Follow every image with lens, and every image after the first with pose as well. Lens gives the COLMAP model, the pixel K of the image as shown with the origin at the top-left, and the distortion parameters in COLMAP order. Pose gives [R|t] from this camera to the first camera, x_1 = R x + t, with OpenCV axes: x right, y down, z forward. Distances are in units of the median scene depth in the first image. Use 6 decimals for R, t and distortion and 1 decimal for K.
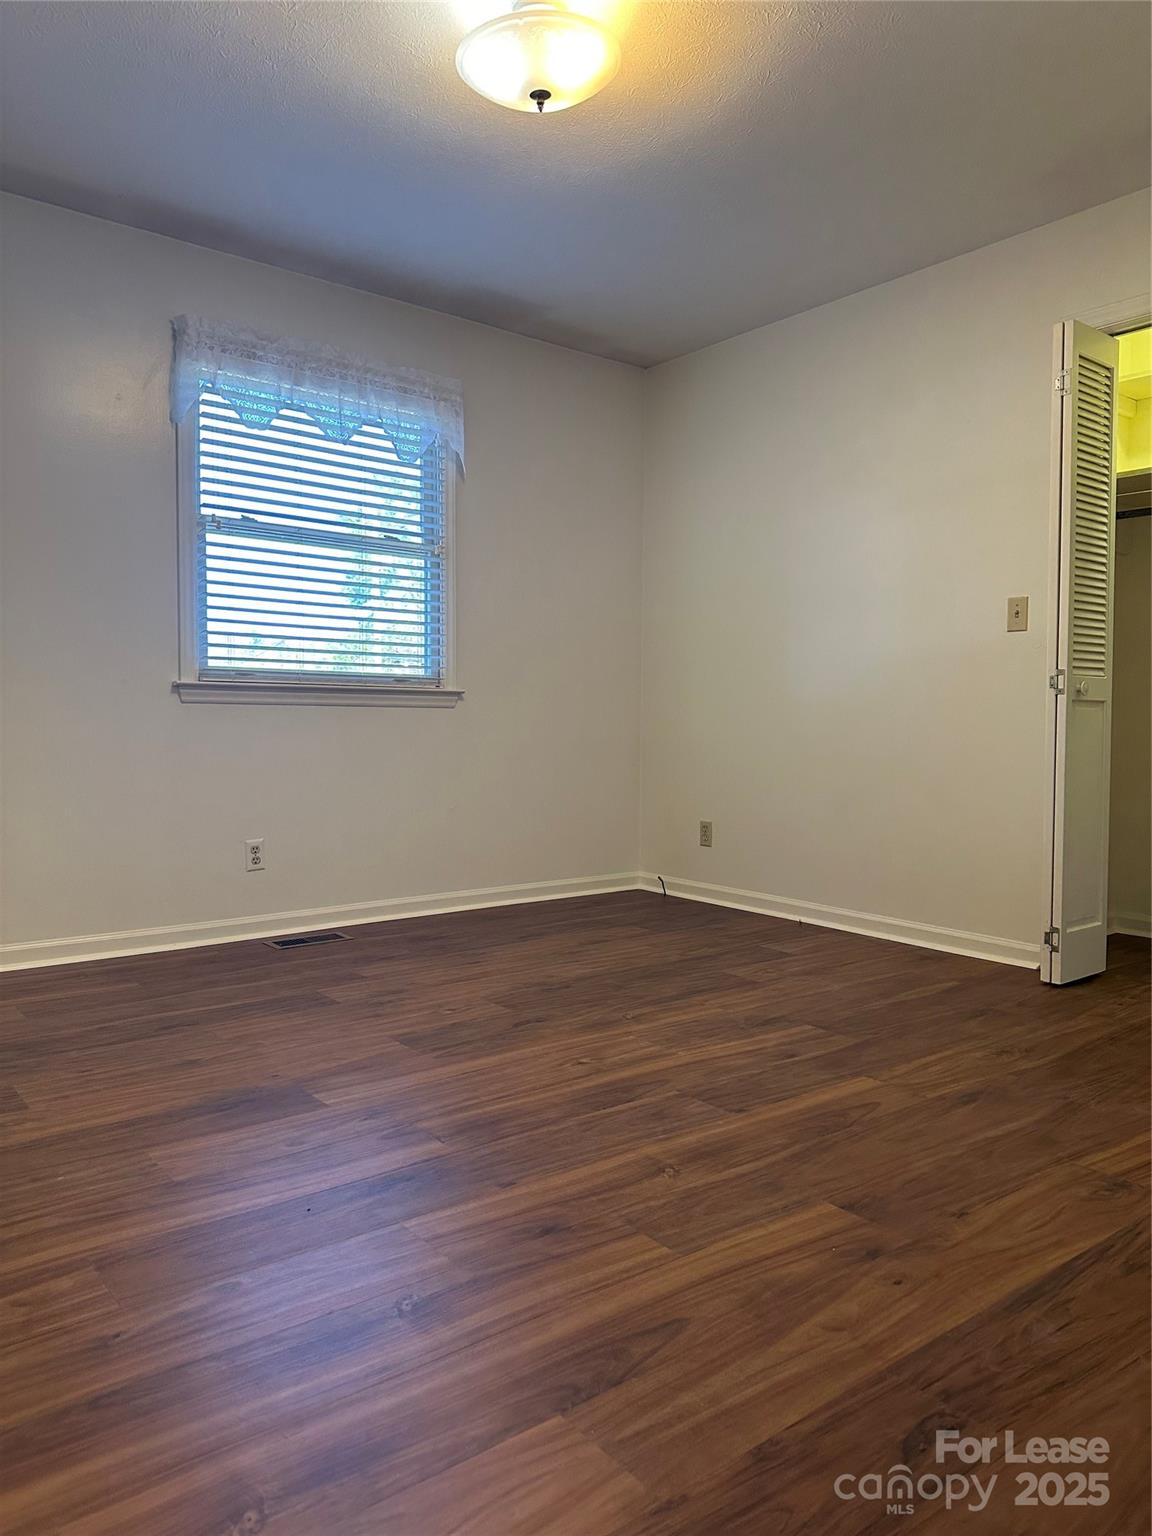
lens RADIAL K [[1052.8, 0, 569.1], [0, 1052.8, 771.0], [0, 0, 1]] dist [0.126409, -0.224655]
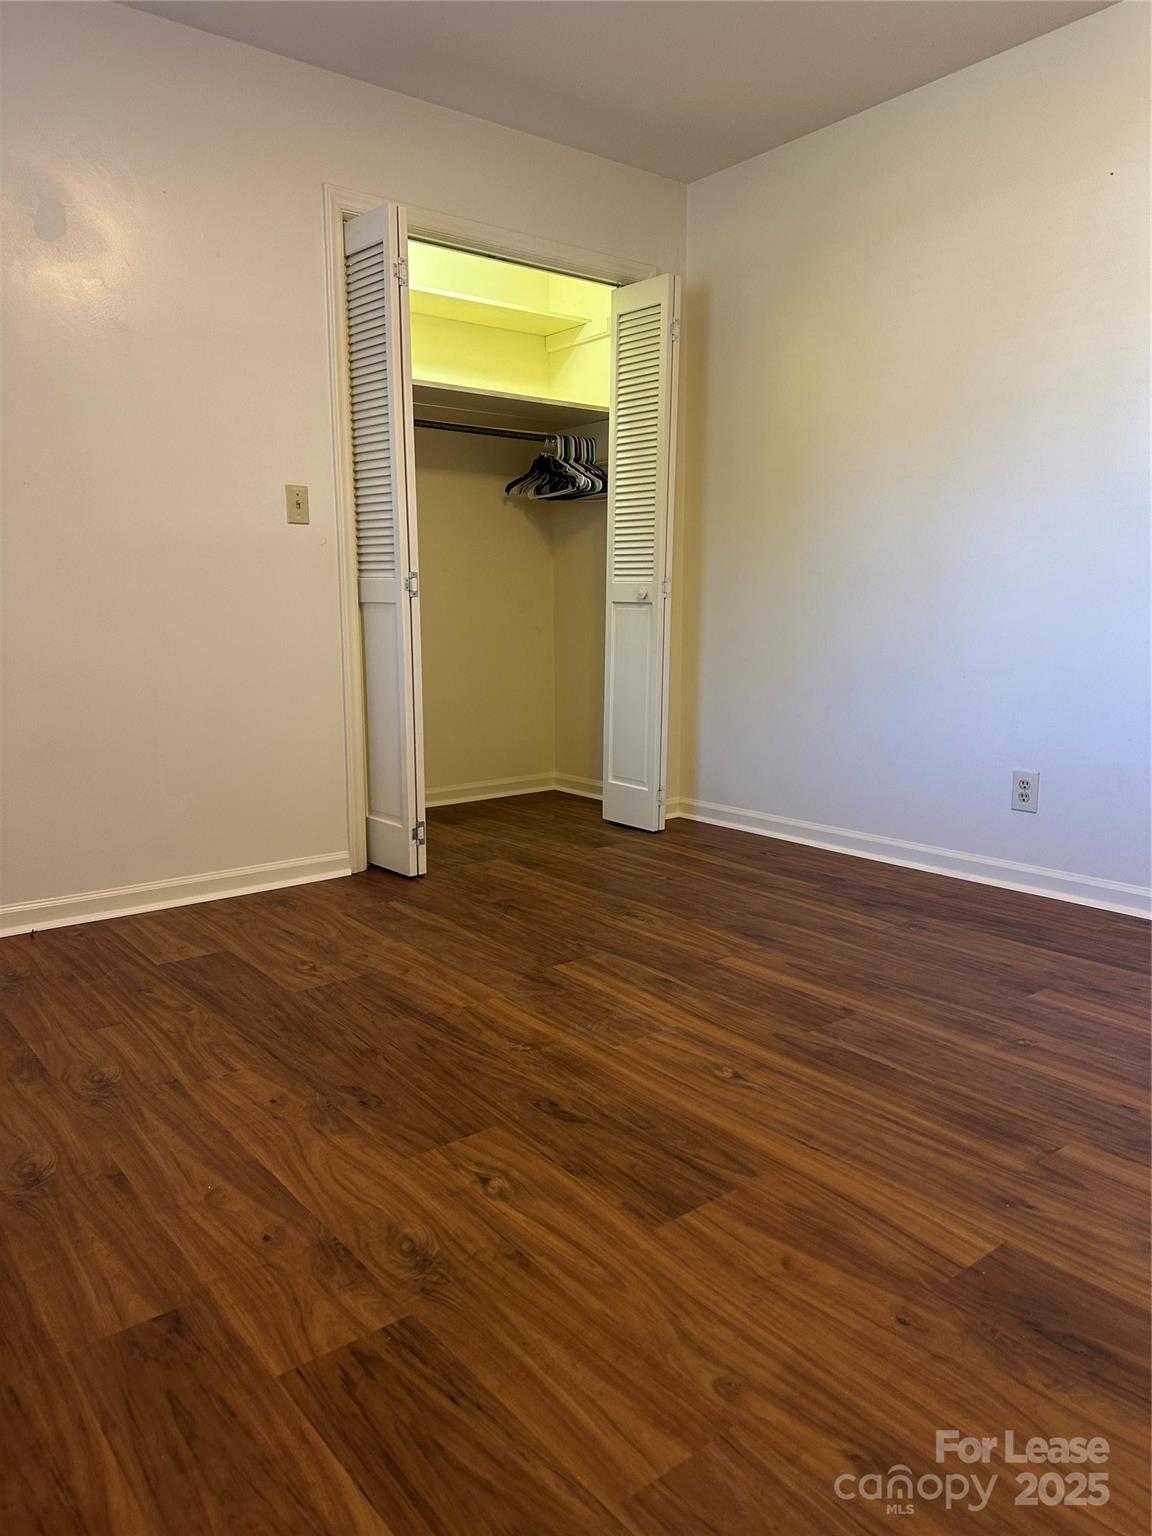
lens RADIAL K [[1052.8, 0, 569.1], [0, 1052.8, 771.0], [0, 0, 1]] dist [0.126409, -0.224655]
pose [[0.013012, -0.171355, 0.985123, -0.710101], [0.057466, 0.983707, 0.170350, -0.090417], [-0.998263, 0.054395, 0.022648, 1.052236]]
